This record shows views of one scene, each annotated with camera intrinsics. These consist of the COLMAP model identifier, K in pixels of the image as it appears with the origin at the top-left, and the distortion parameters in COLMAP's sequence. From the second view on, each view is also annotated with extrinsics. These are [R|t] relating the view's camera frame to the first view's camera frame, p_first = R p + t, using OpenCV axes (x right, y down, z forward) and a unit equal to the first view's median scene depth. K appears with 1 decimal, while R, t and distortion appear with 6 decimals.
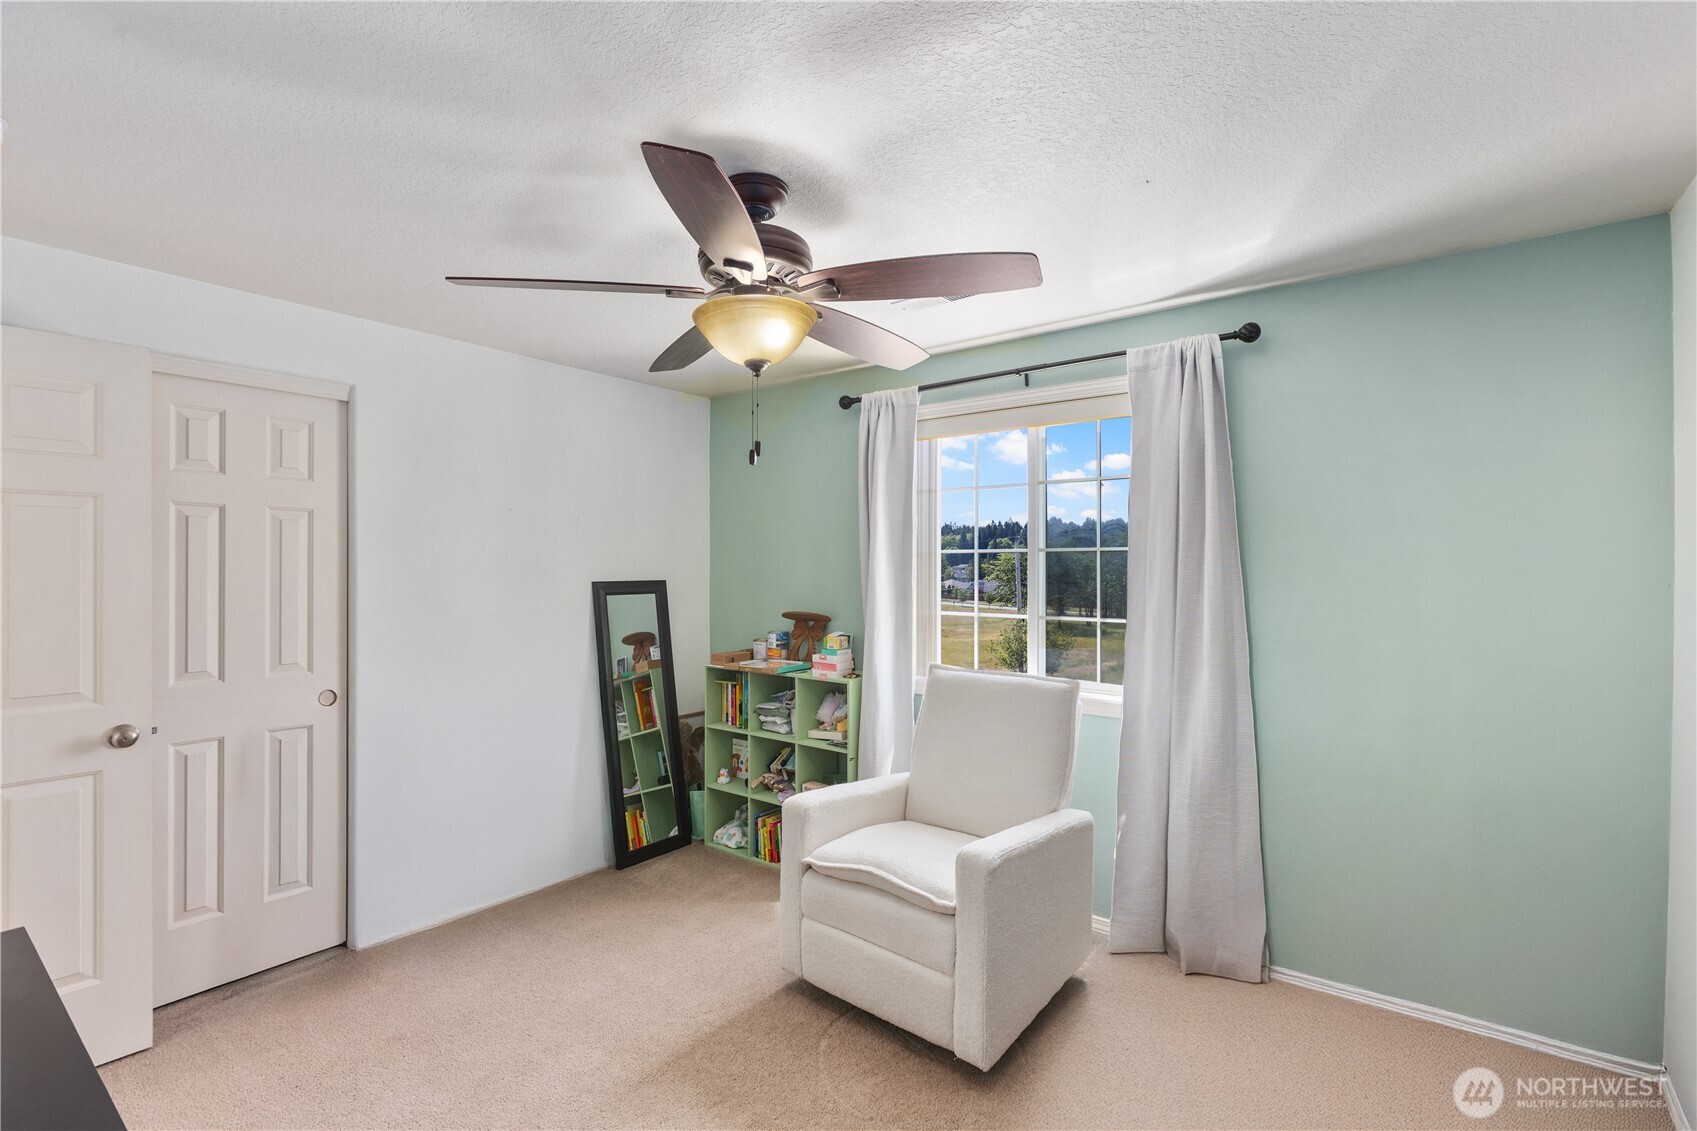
lens RADIAL K [[738.5, 0, 848.5], [0, 738.5, 565.5], [0, 0, 1]] dist [0.000718, 0.000025]
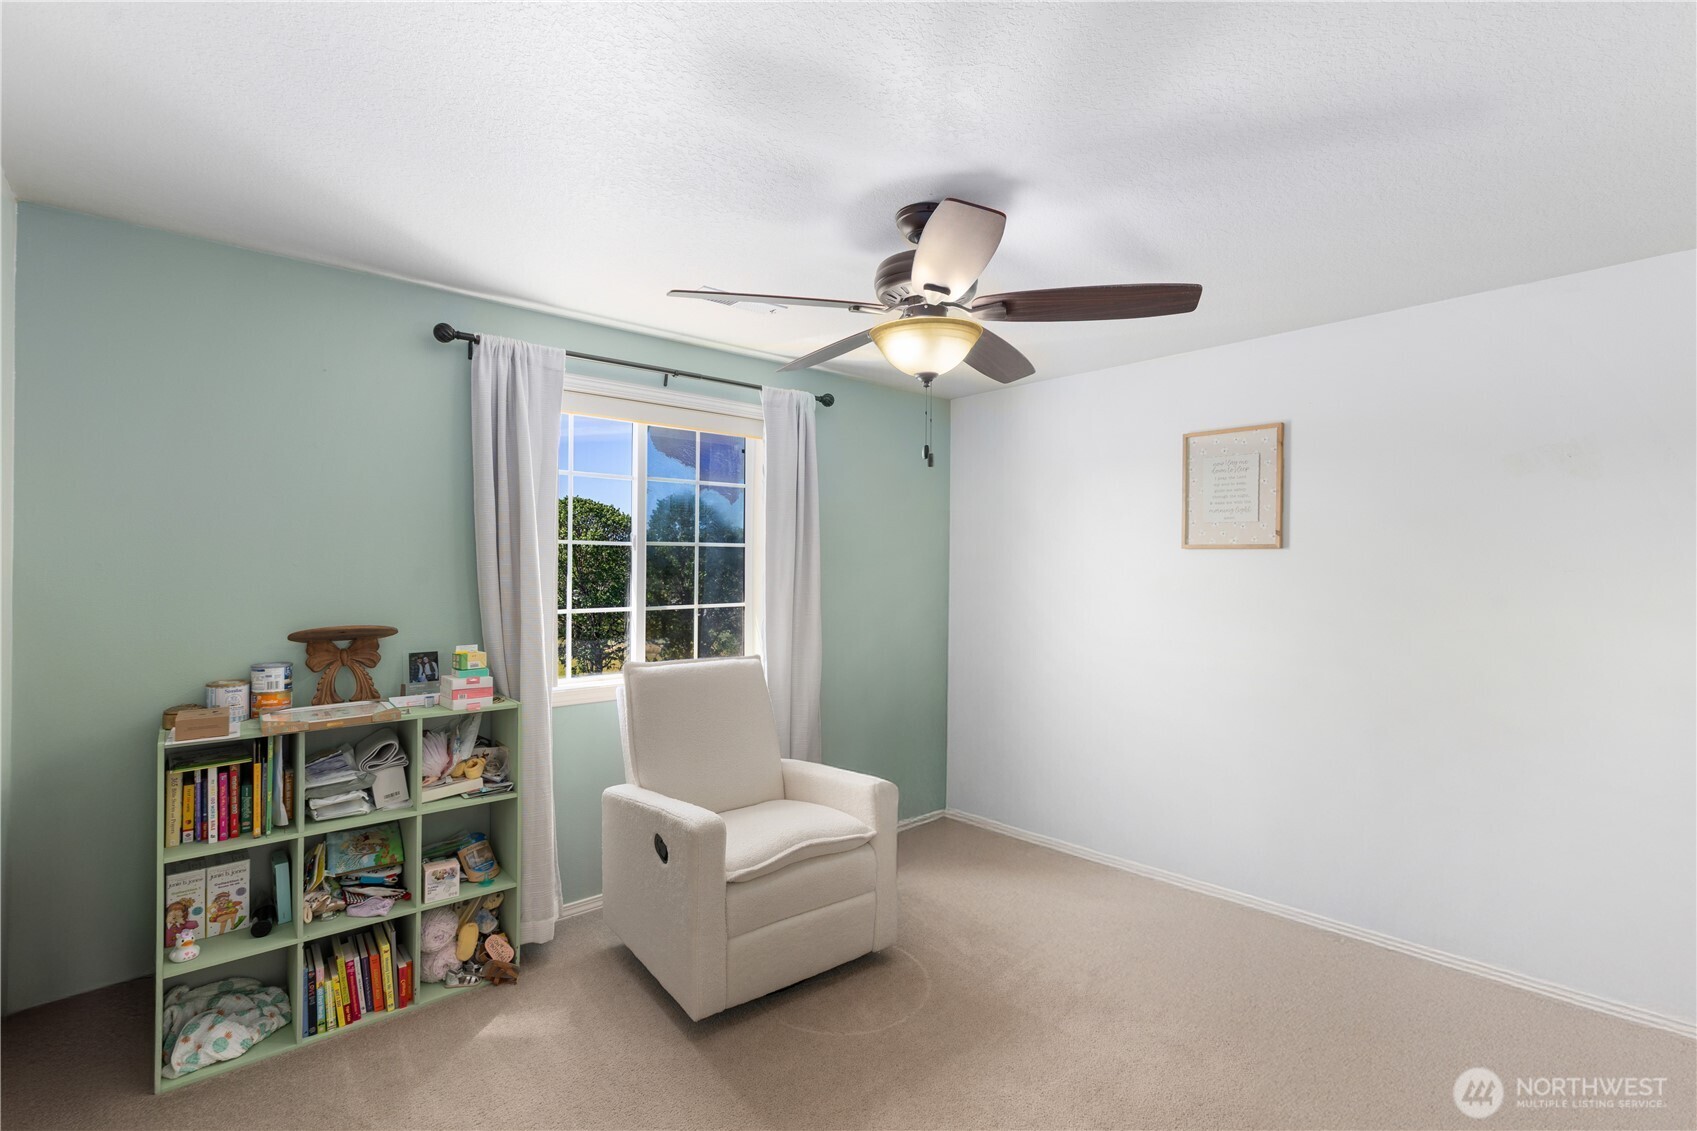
lens RADIAL K [[758.2, 0, 851.3], [0, 758.2, 561.2], [0, 0, 1]] dist [-0.001875, -0.000076]
pose [[0.225828, 0.002849, 0.974163, -0.741756], [-0.006556, 0.999978, -0.001405, 0.004031], [-0.974145, -0.006069, 0.225841, 0.503740]]
